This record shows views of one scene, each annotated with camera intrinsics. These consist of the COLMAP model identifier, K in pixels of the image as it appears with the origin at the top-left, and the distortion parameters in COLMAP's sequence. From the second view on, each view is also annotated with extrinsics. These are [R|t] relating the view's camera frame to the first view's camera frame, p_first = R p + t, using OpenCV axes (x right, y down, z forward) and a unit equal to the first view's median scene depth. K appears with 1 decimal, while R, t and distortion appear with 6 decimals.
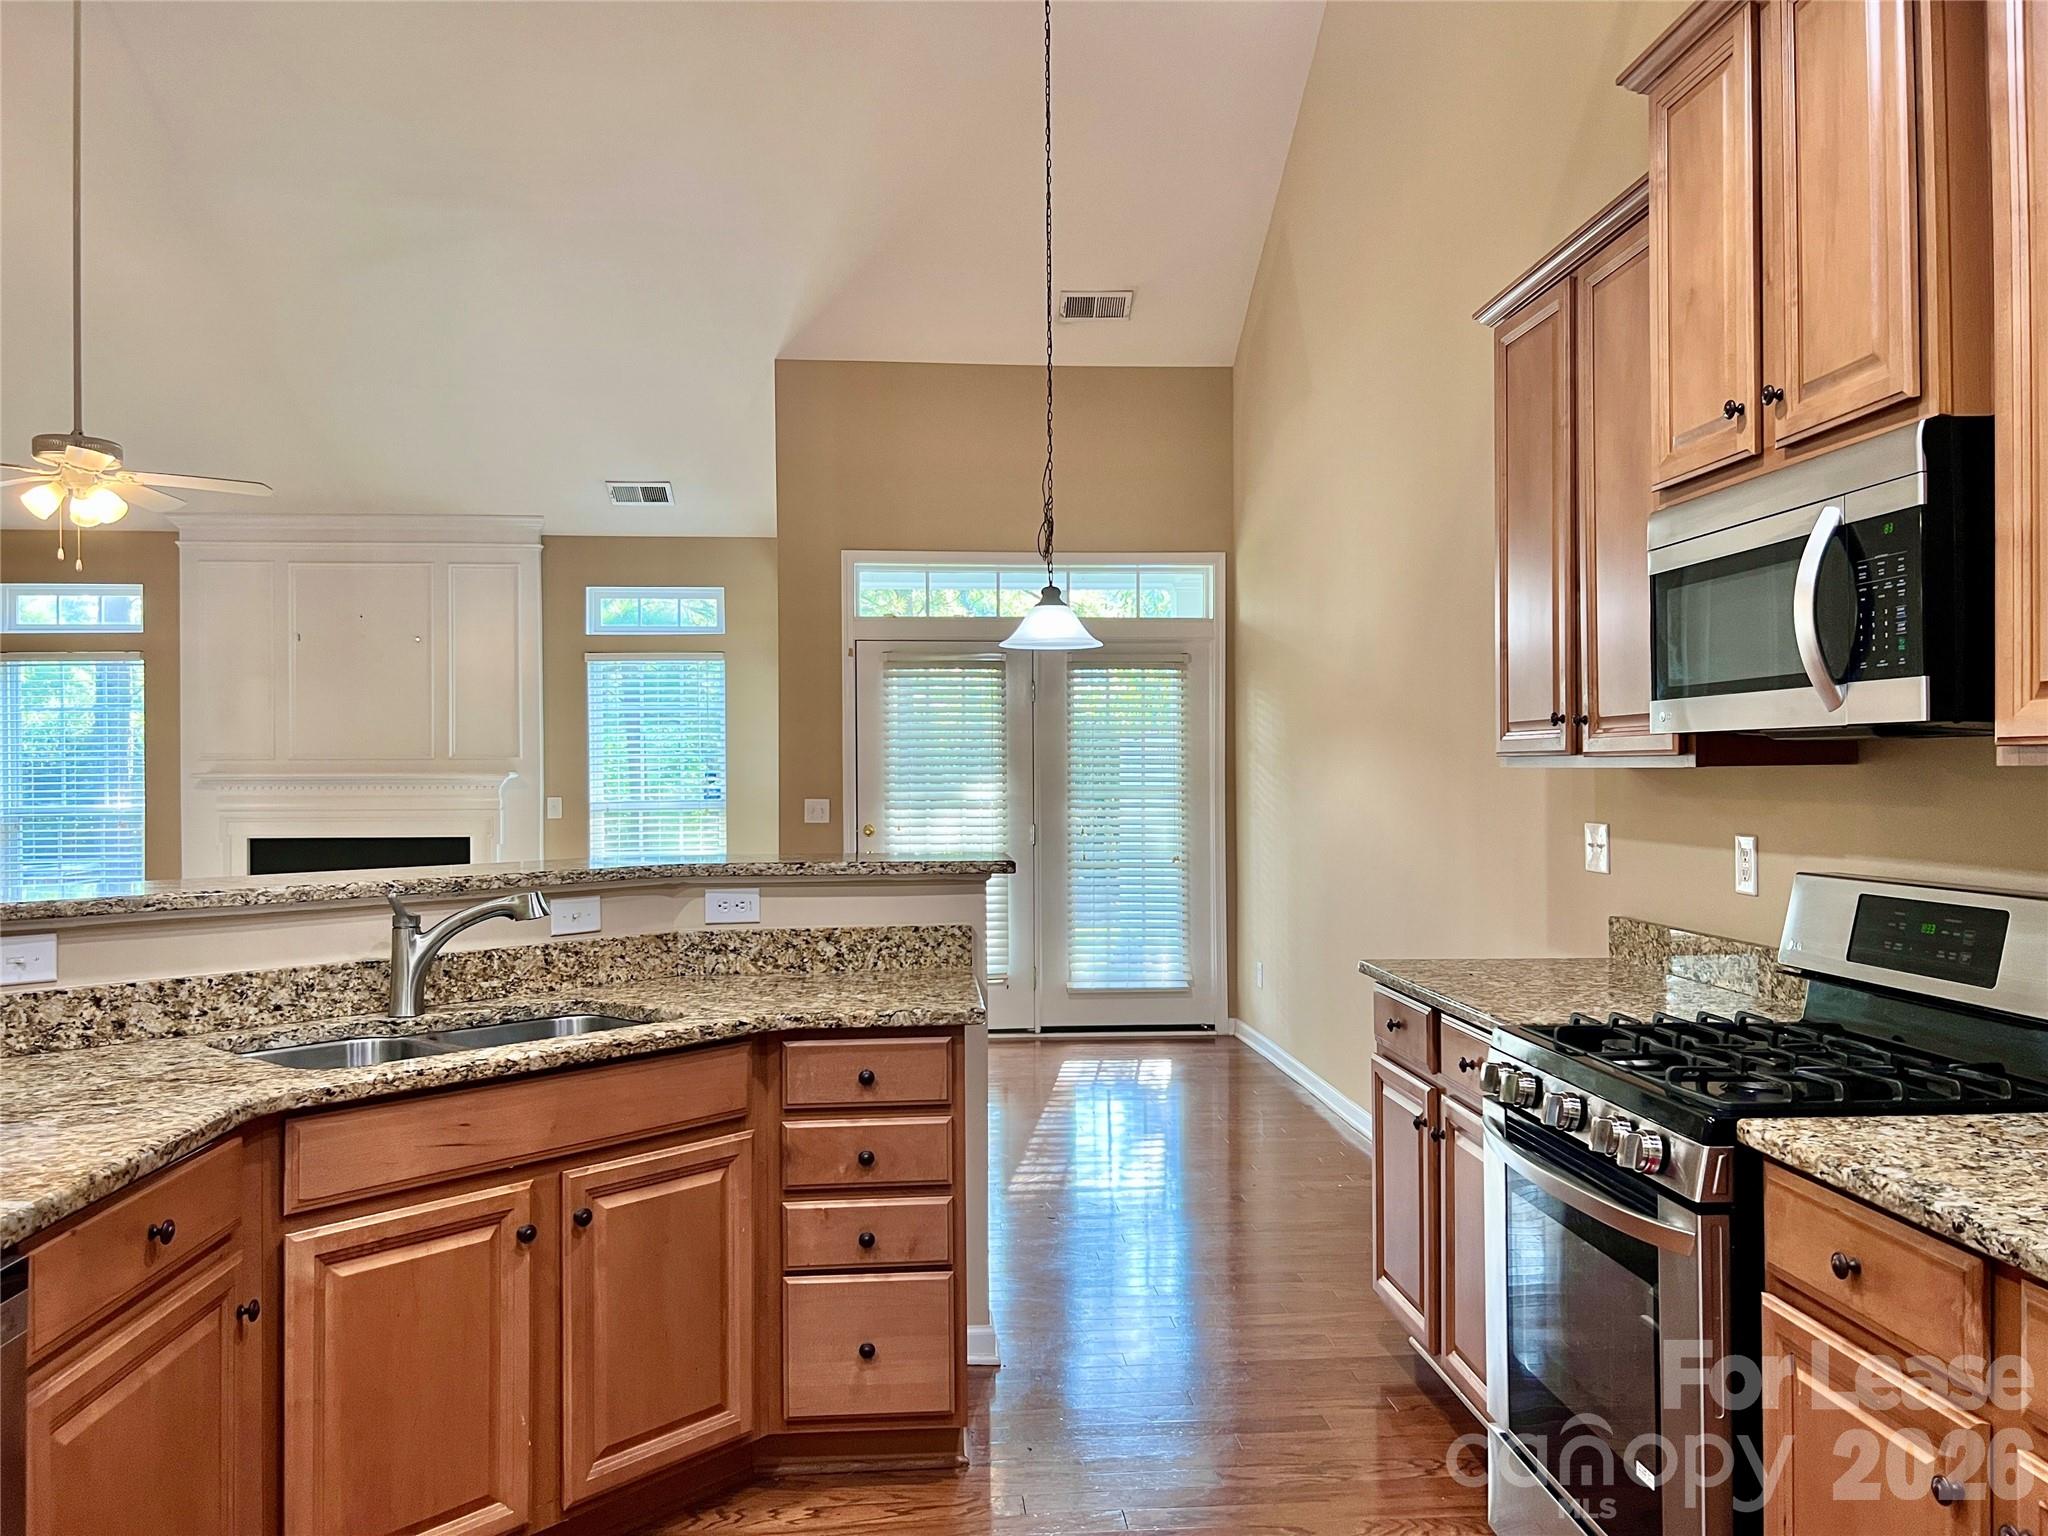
lens RADIAL K [[1539.4, 0, 1026.9], [0, 1539.4, 773.8], [0, 0, 1]] dist [0.053465, -0.061445]
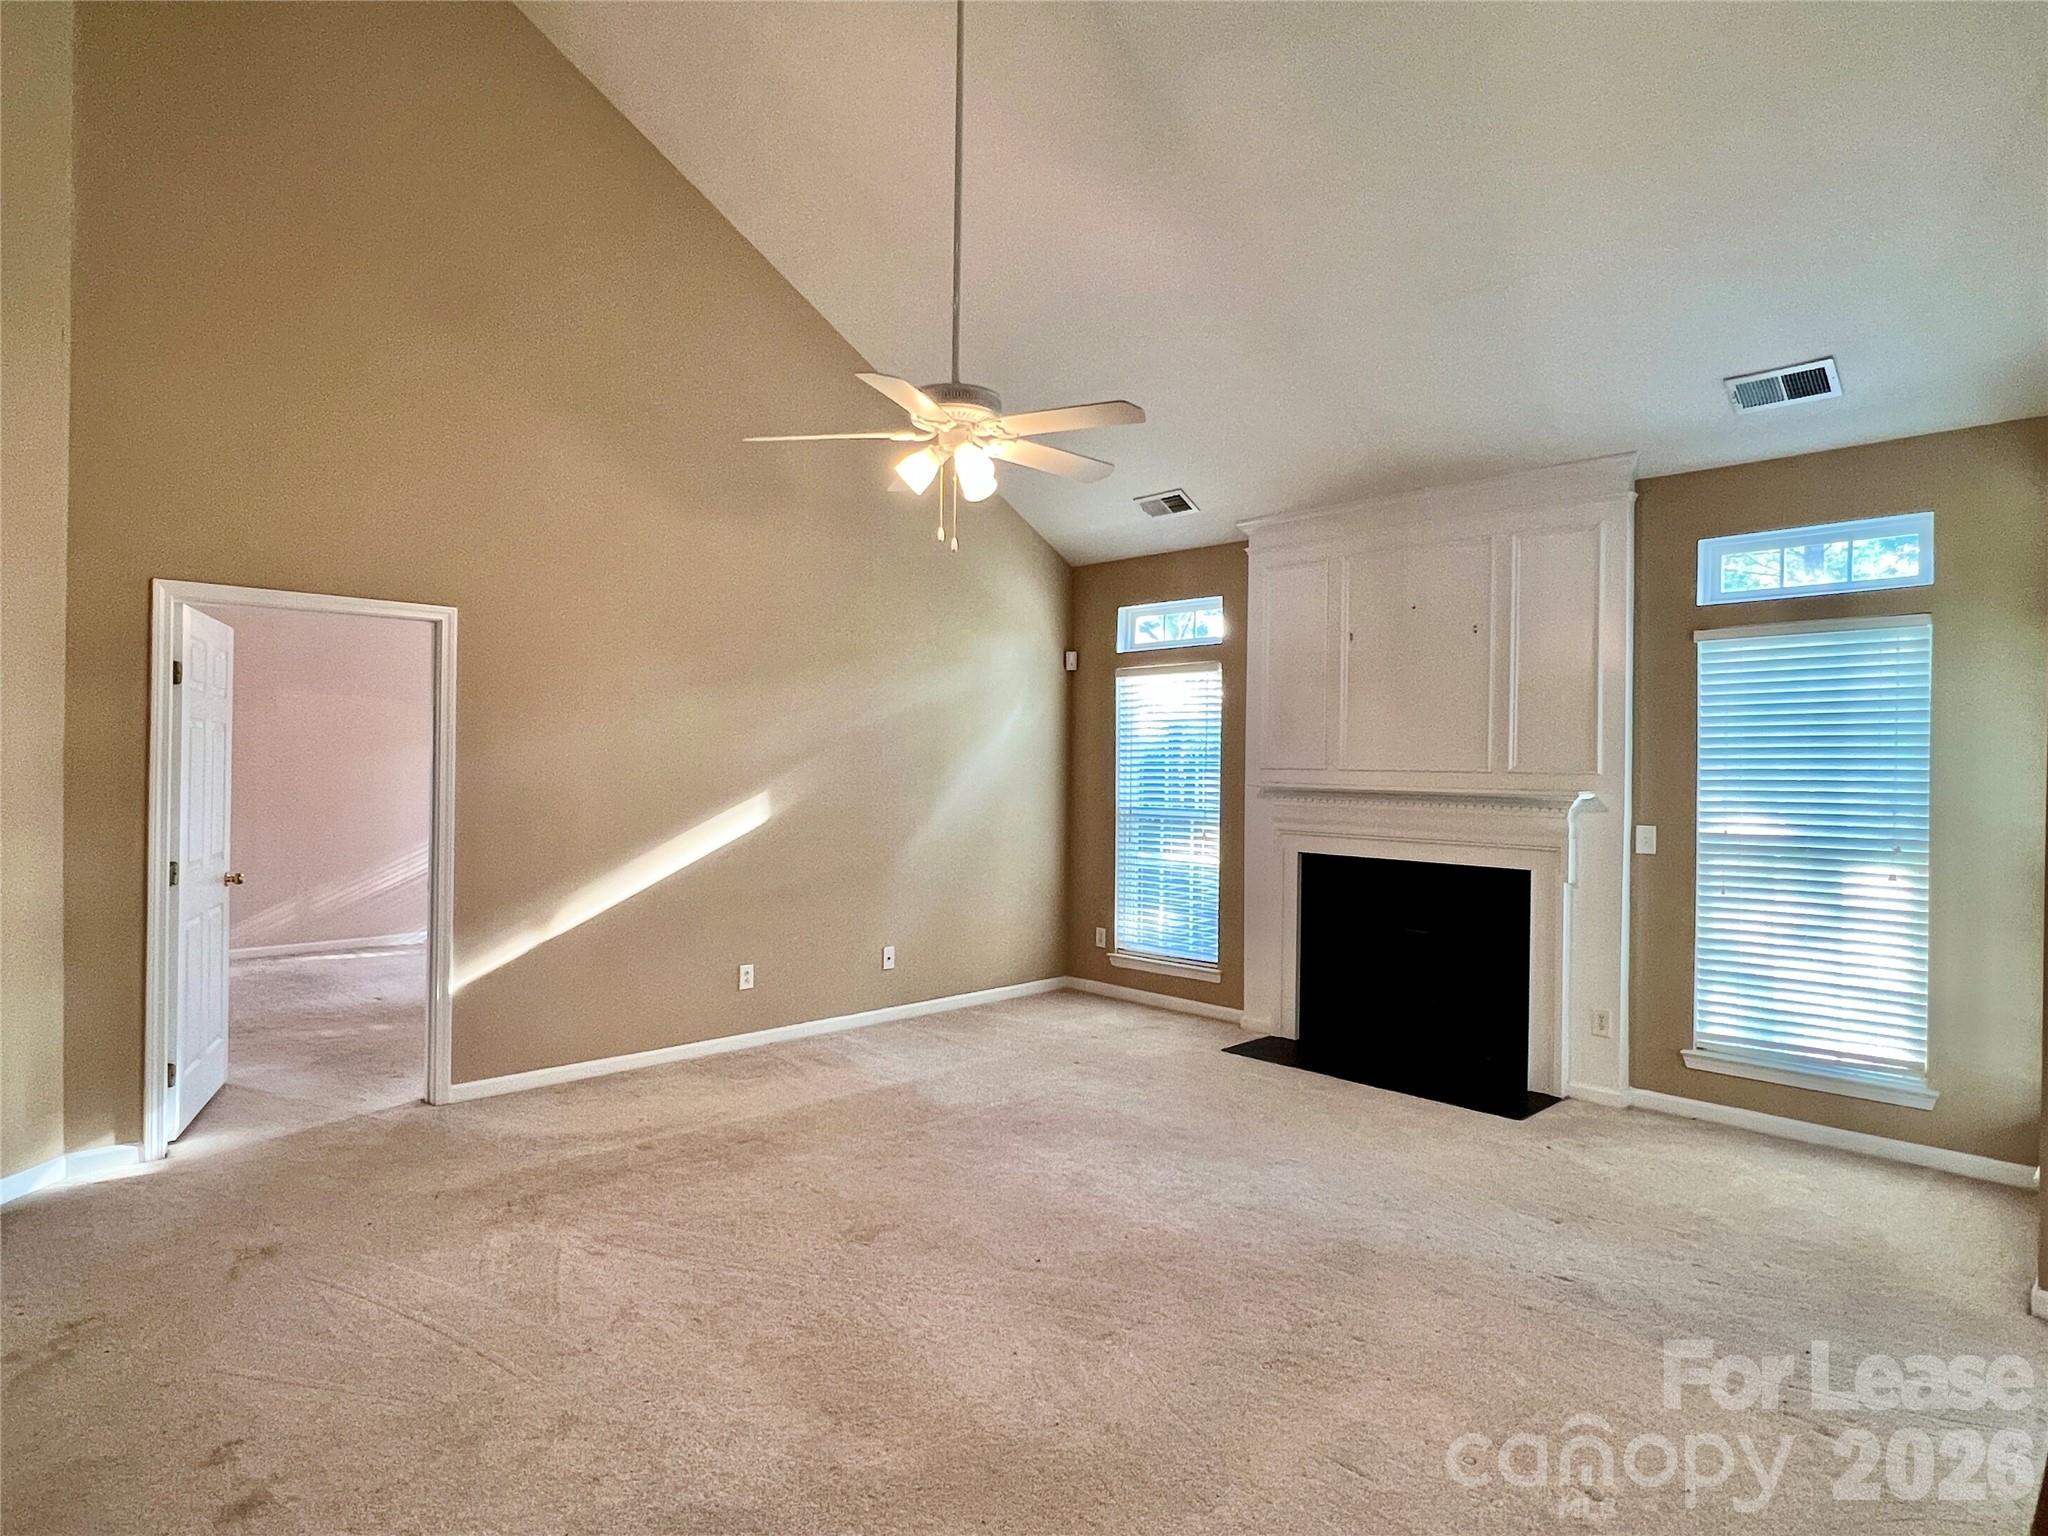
lens RADIAL K [[1138.8, 0, 1019.1], [0, 1138.8, 764.8], [0, 0, 1]] dist [-0.001752, -0.000685]
pose [[0.638370, 0.016095, -0.769562, -0.216778], [-0.016257, 0.999840, 0.007426, -0.039611], [0.769558, 0.007770, 0.638529, 1.194509]]
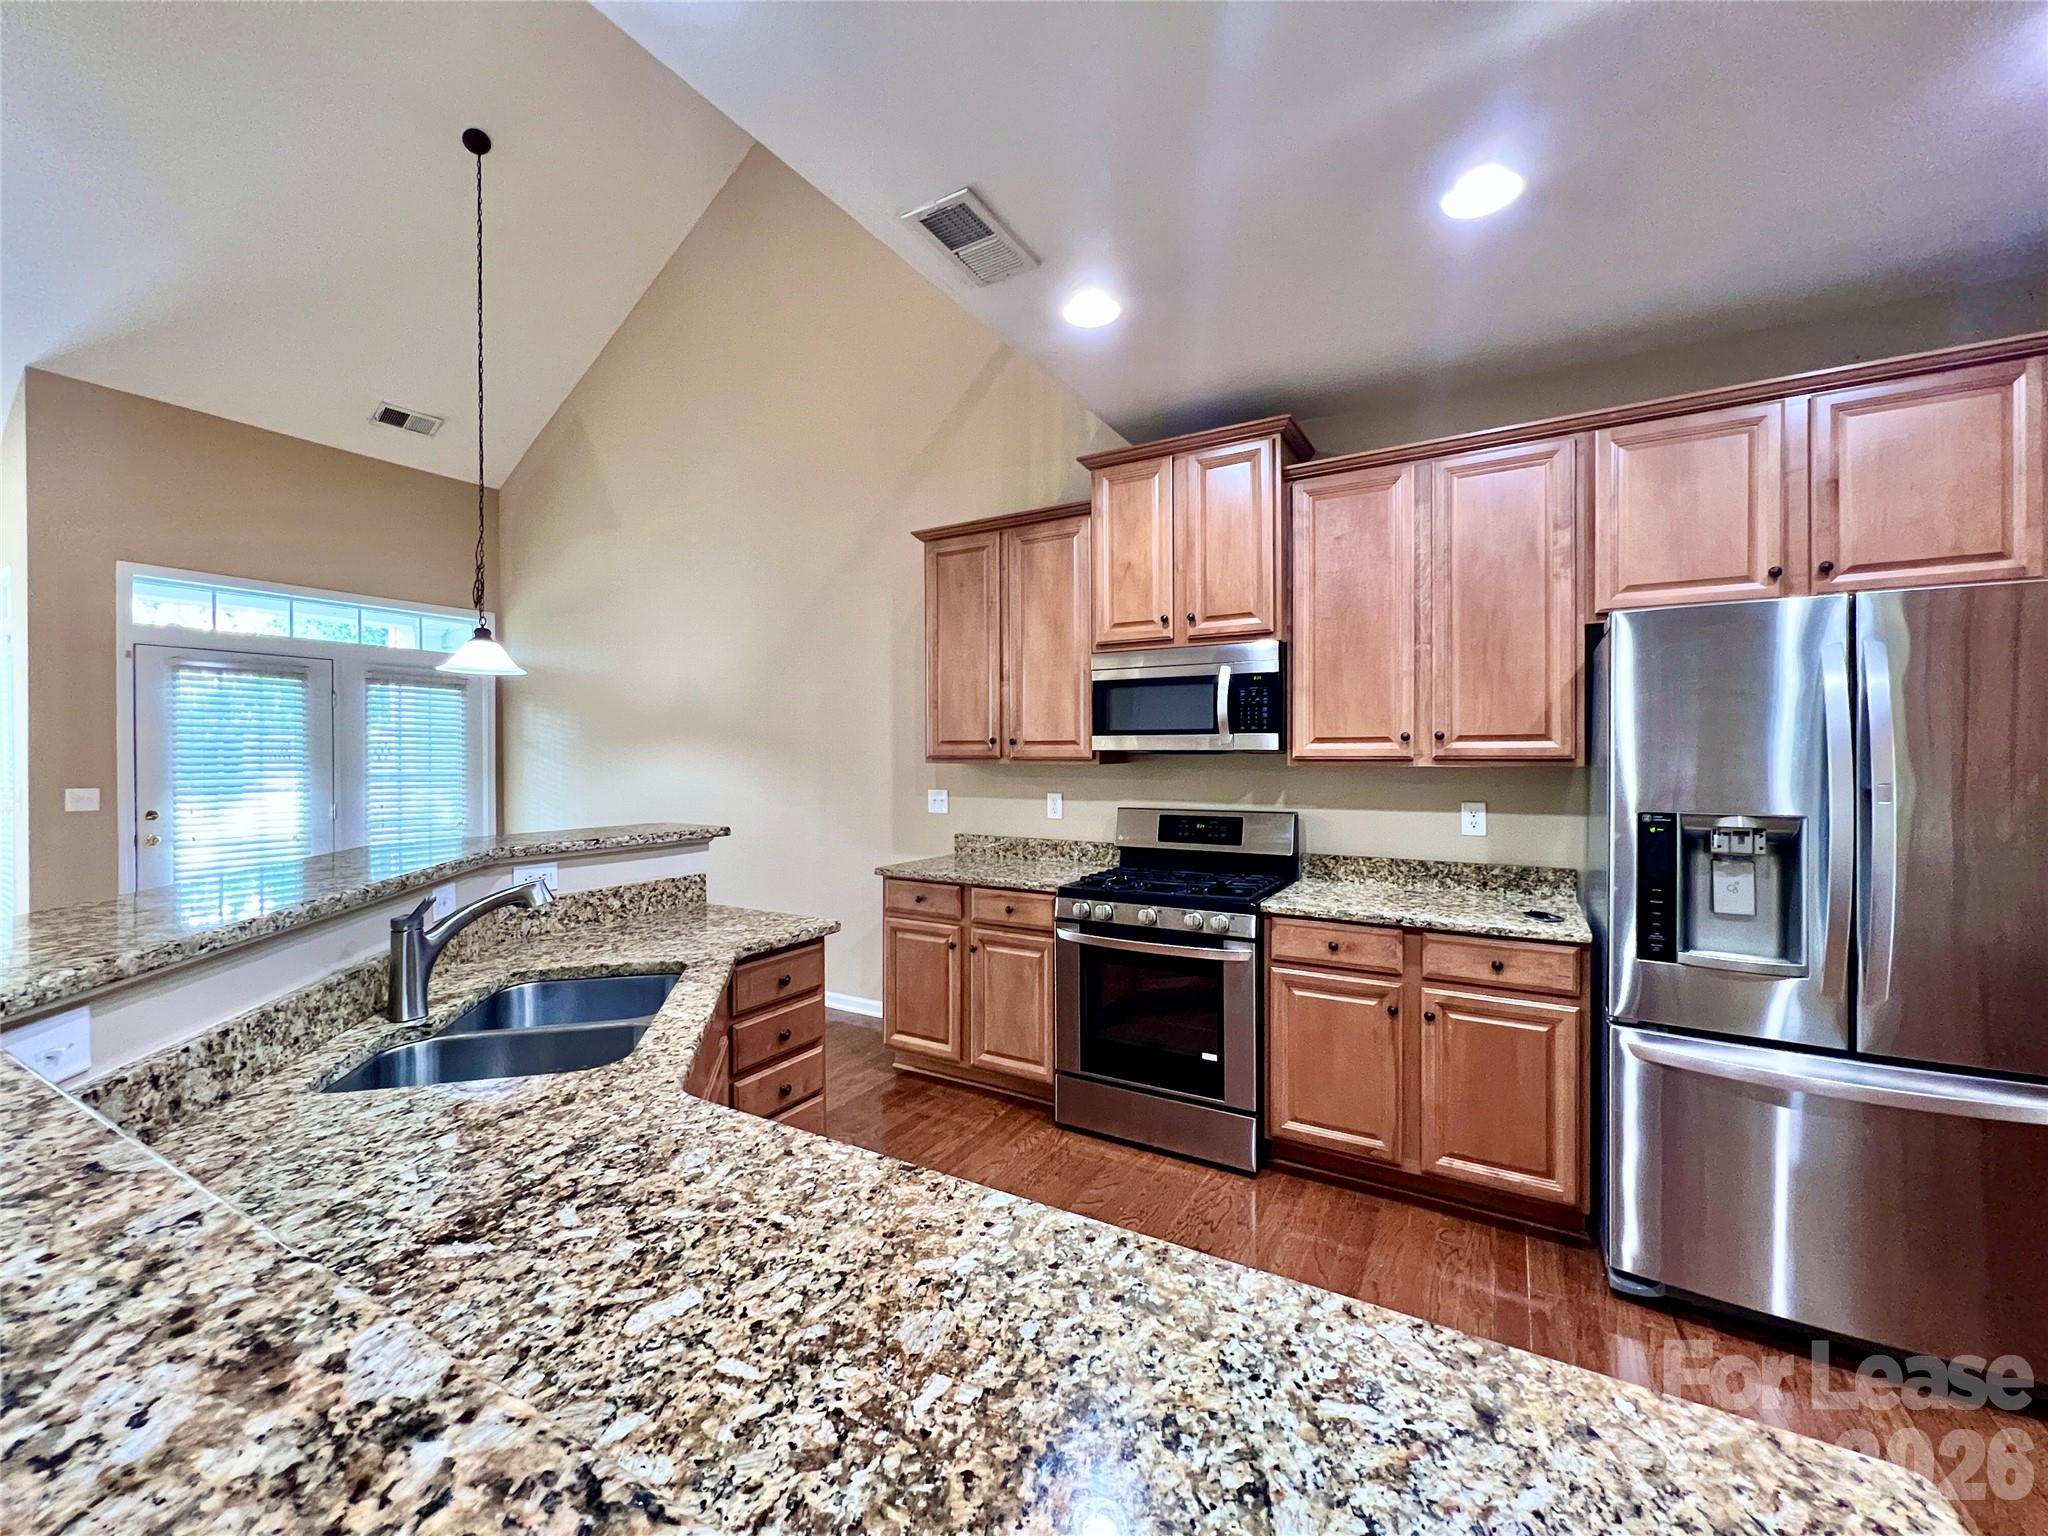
lens RADIAL K [[820.5, 0, 1022.0], [0, 820.5, 761.0], [0, 0, 1]] dist [-0.000134, -0.000322]
pose [[0.574562, -0.001459, 0.818459, -0.577380], [-0.000269, 0.999998, 0.001971, -0.011222], [-0.818461, -0.001353, 0.574561, 0.351835]]
